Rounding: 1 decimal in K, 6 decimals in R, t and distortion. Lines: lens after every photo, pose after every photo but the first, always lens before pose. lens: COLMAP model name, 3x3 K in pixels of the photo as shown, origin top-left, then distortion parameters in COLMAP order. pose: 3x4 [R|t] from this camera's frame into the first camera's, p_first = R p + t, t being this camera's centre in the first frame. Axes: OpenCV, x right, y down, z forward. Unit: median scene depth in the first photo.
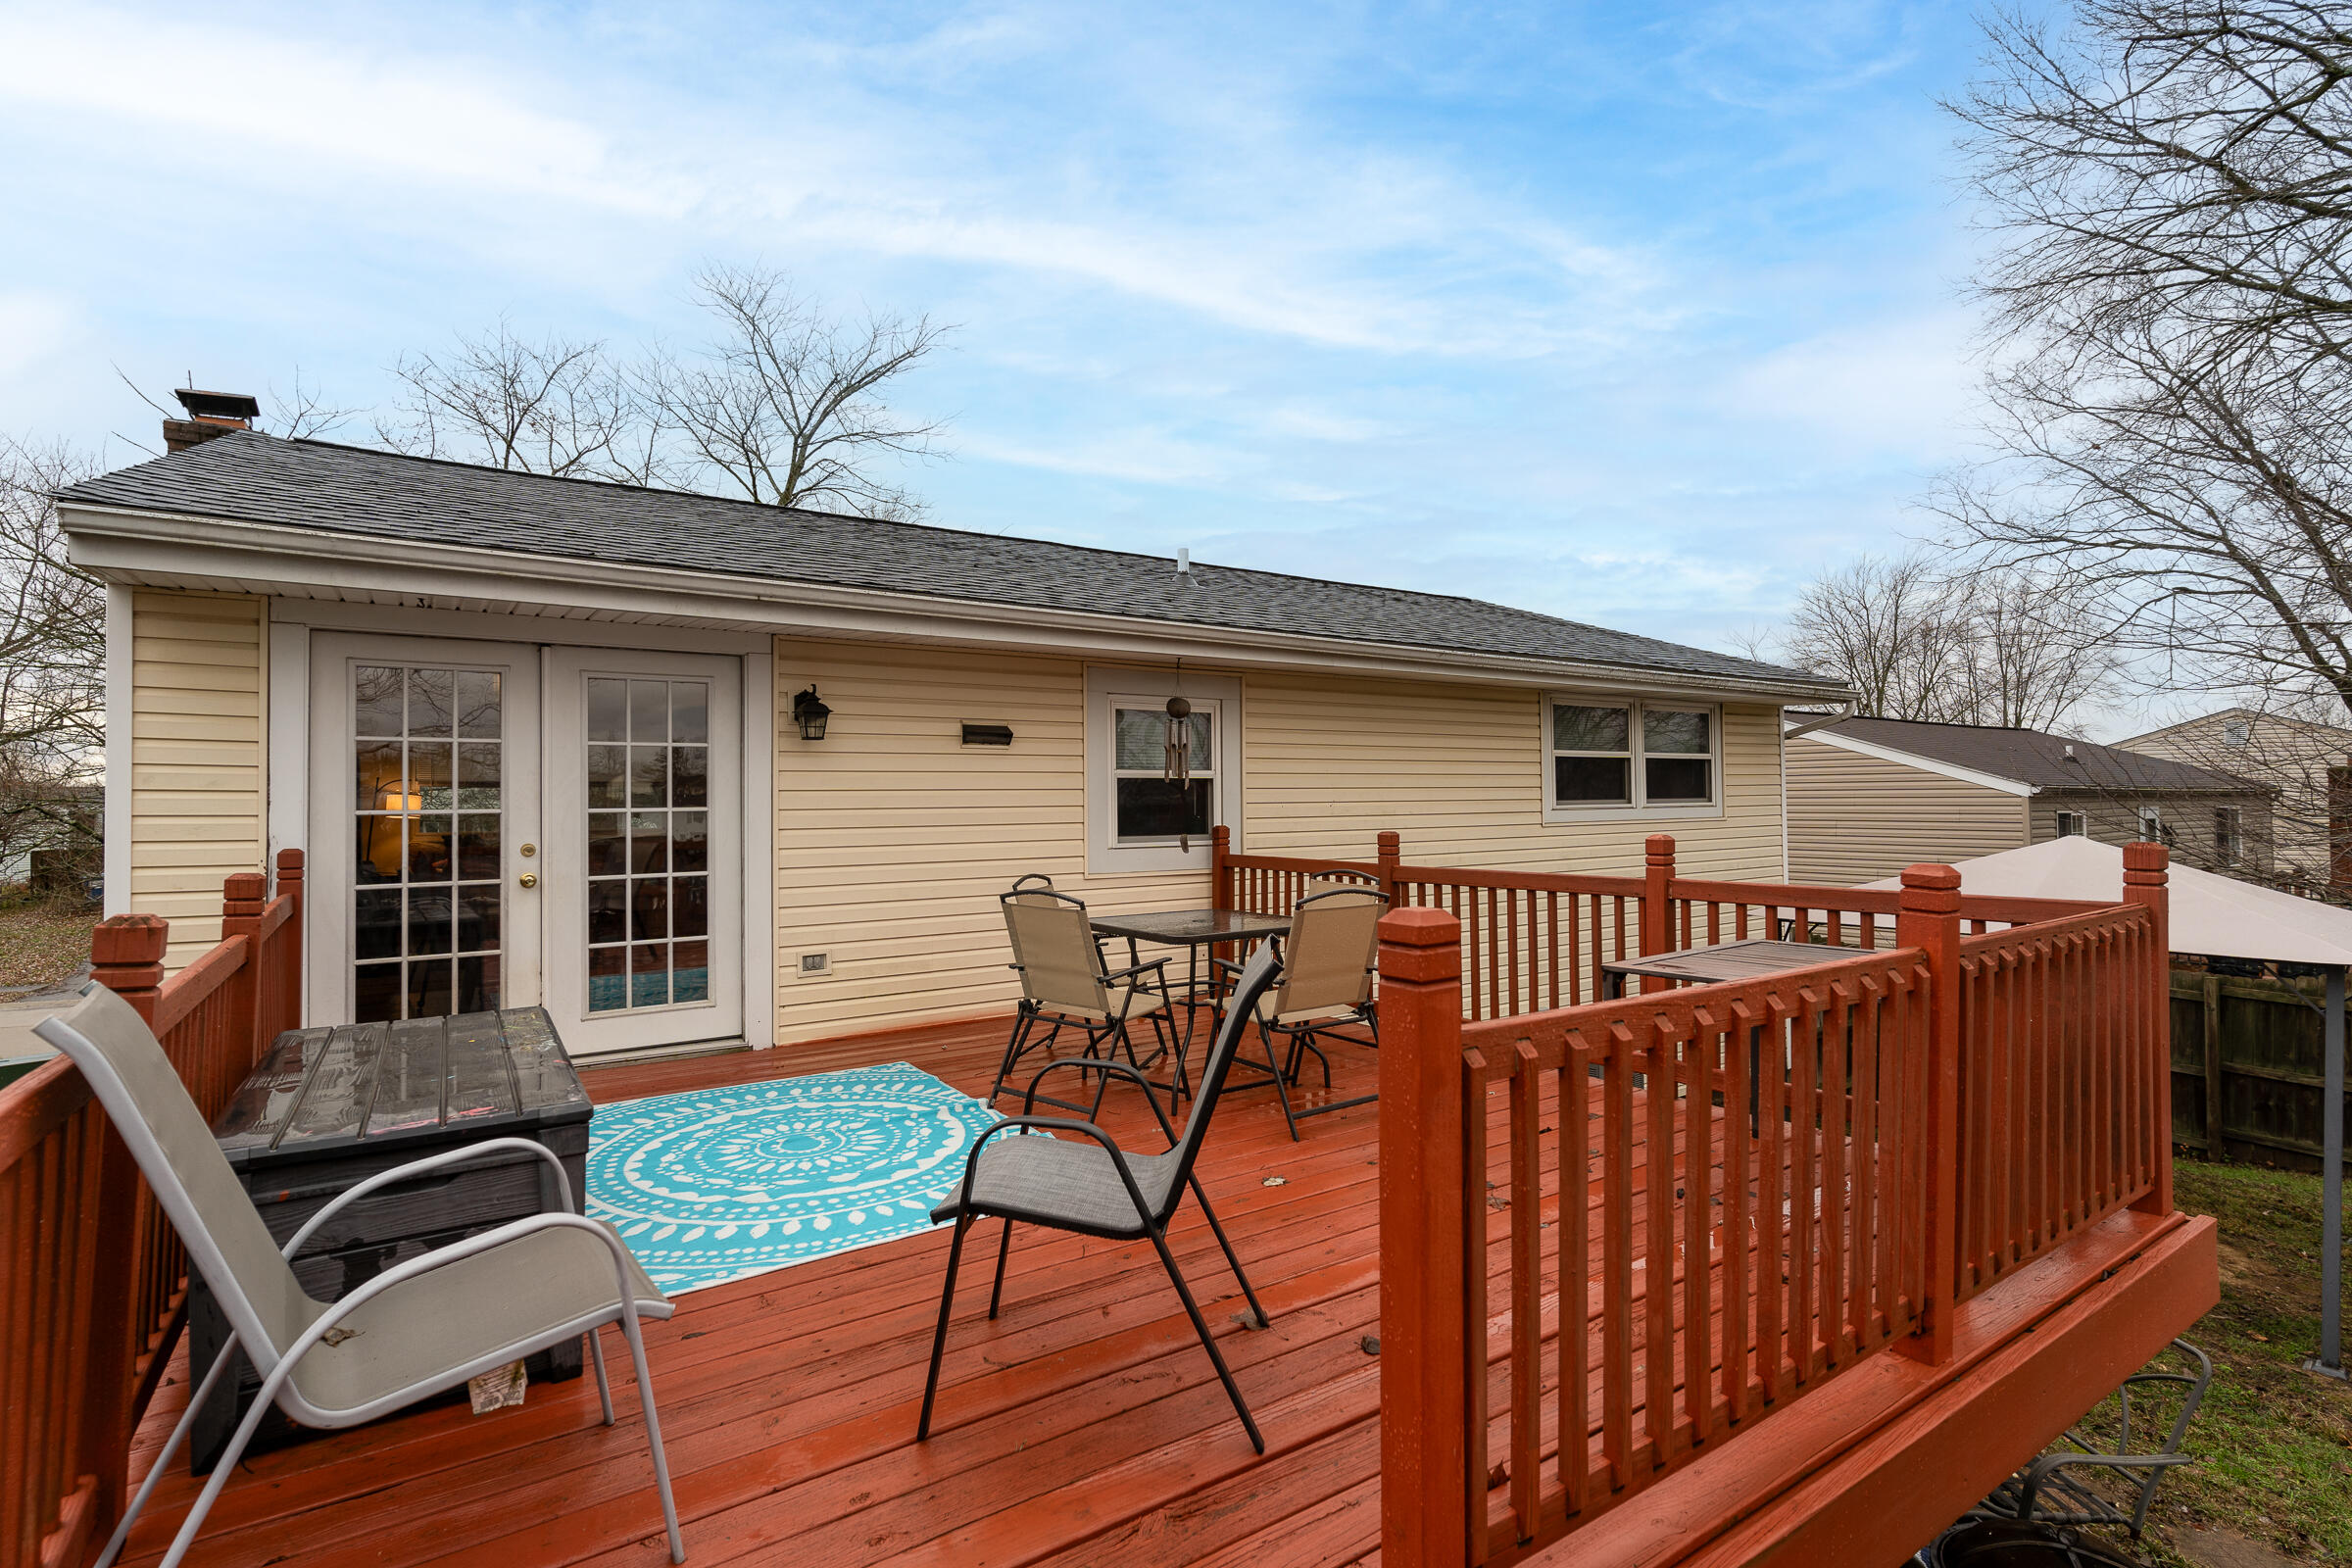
lens RADIAL K [[1121.9, 0, 1179.2], [0, 1121.9, 785.2], [0, 0, 1]] dist [-0.005033, 0.000183]
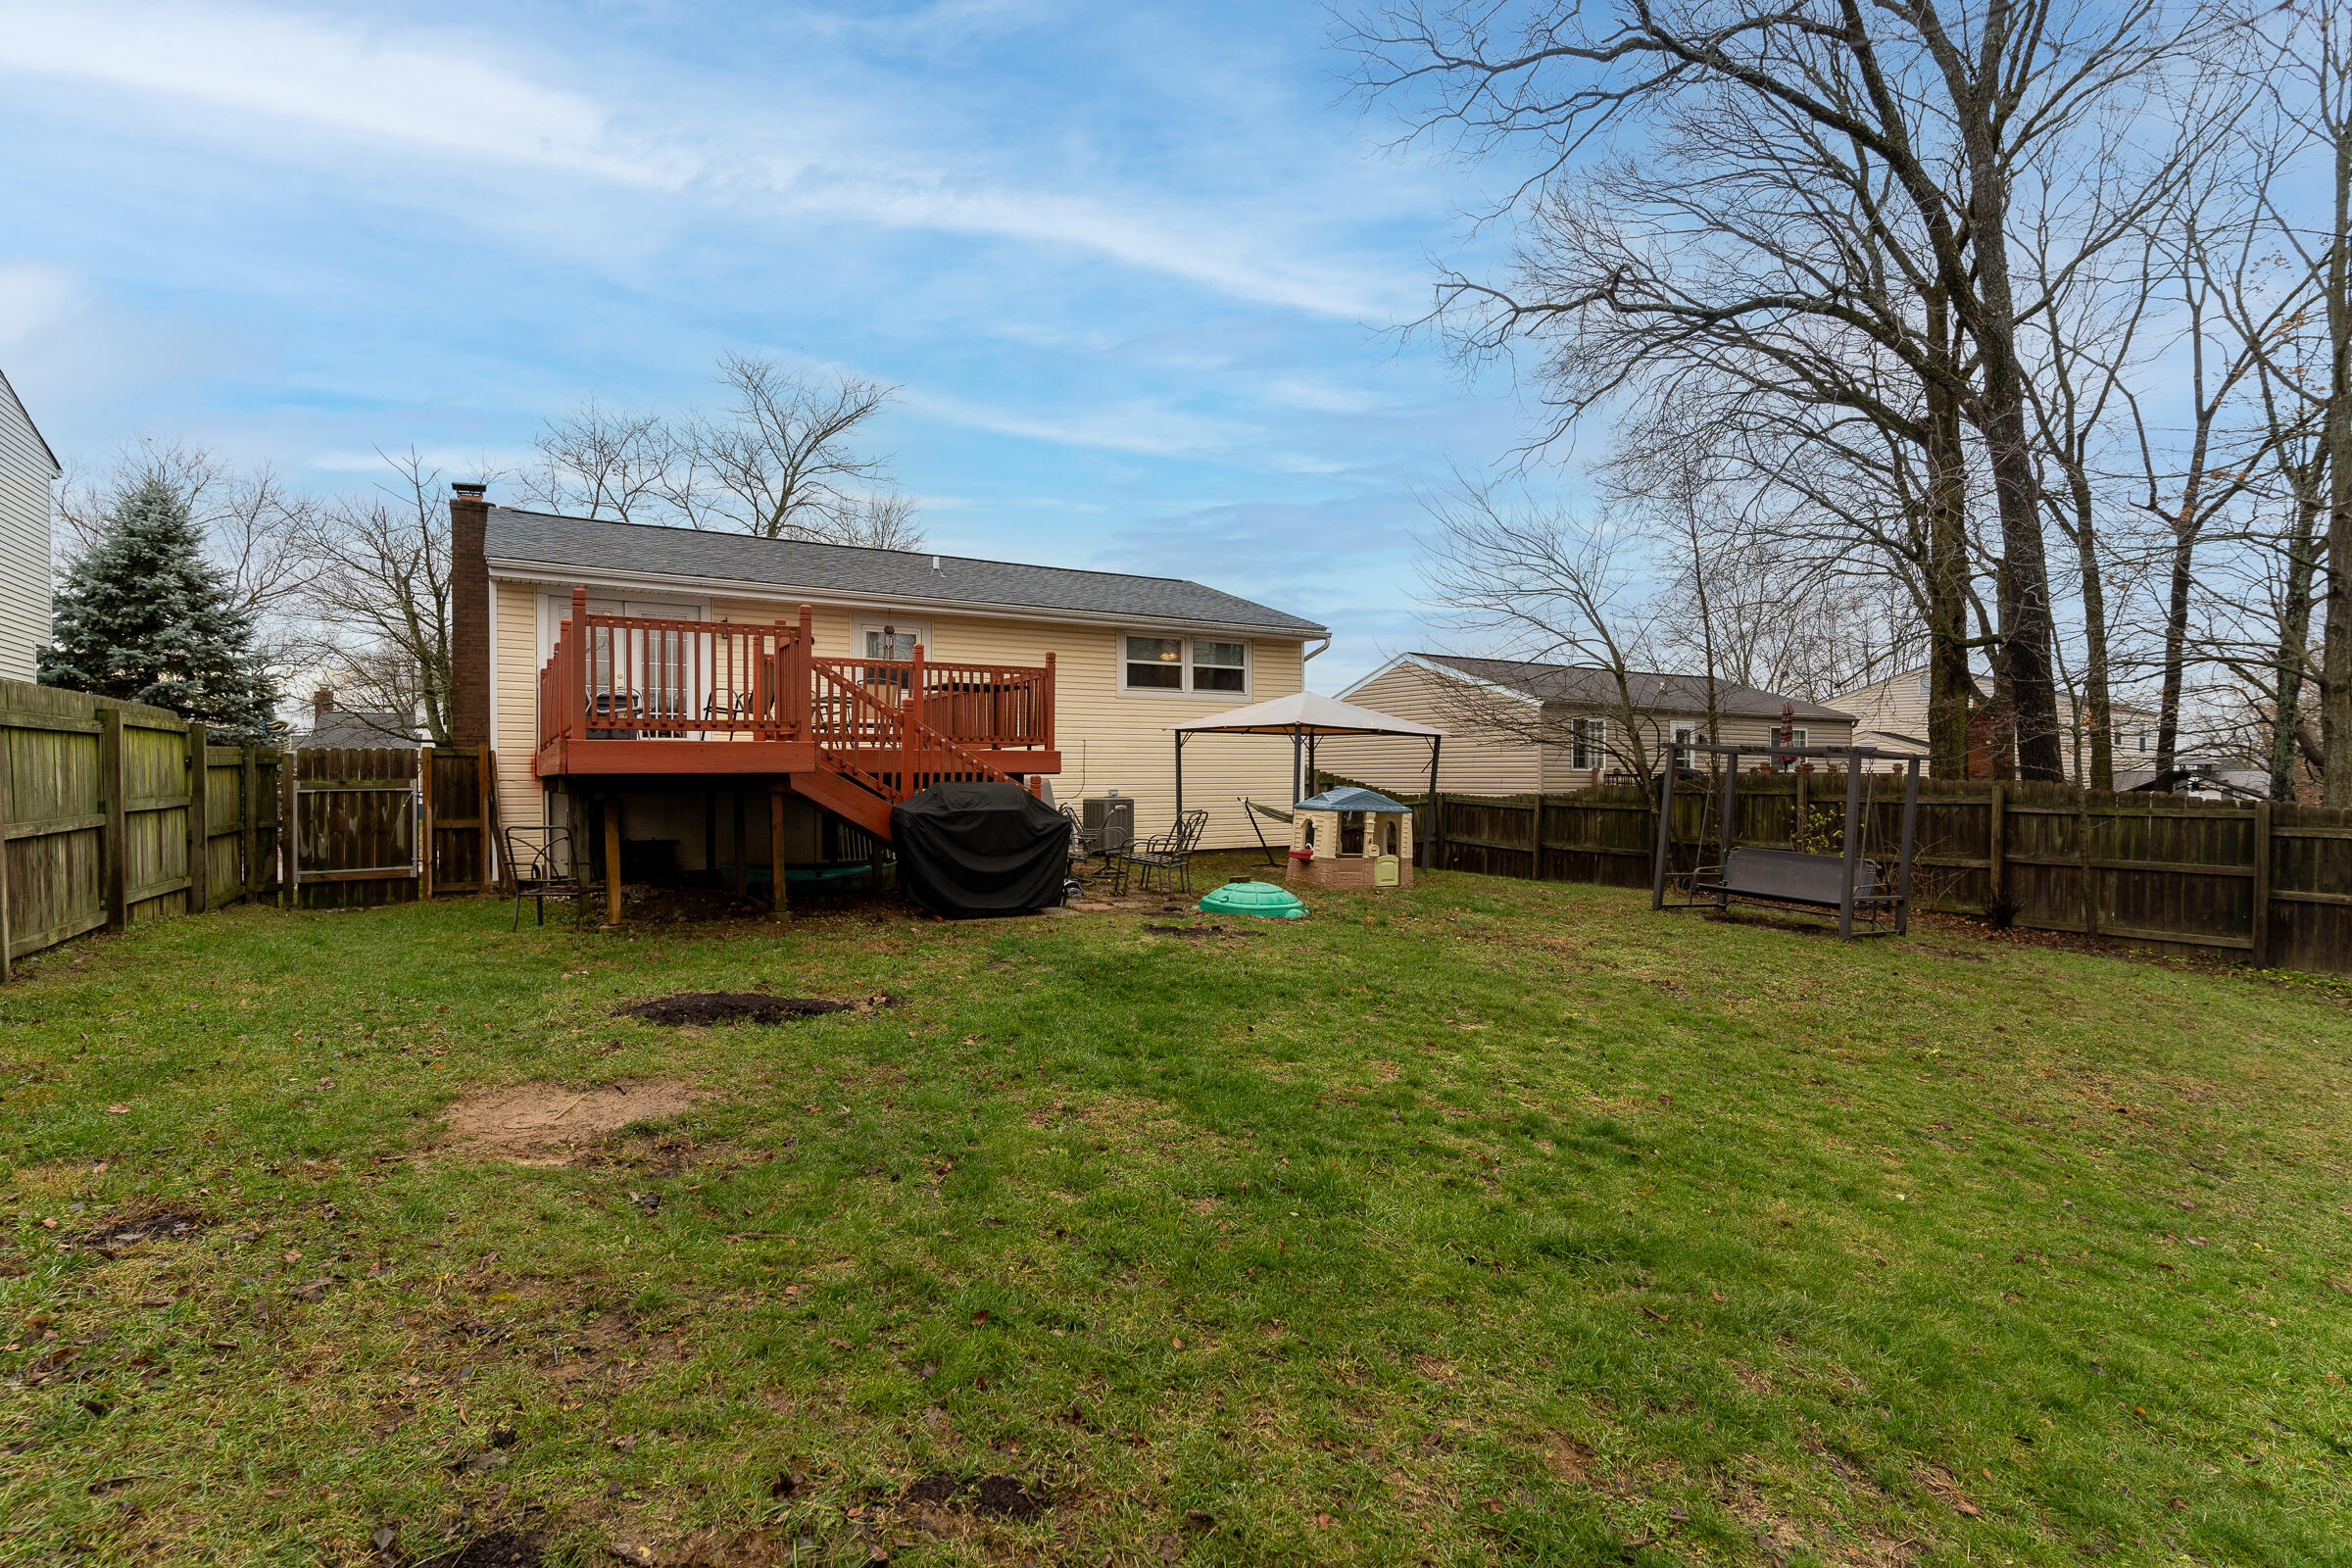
lens RADIAL K [[1121.9, 0, 1177.9], [0, 1121.9, 790.0], [0, 0, 1]] dist [-0.005033, 0.000183]
pose [[0.998633, 0.008886, -0.051500, 0.463239], [-0.007608, 0.999660, 0.024946, 0.128366], [0.051704, -0.024520, 0.998361, -0.836233]]
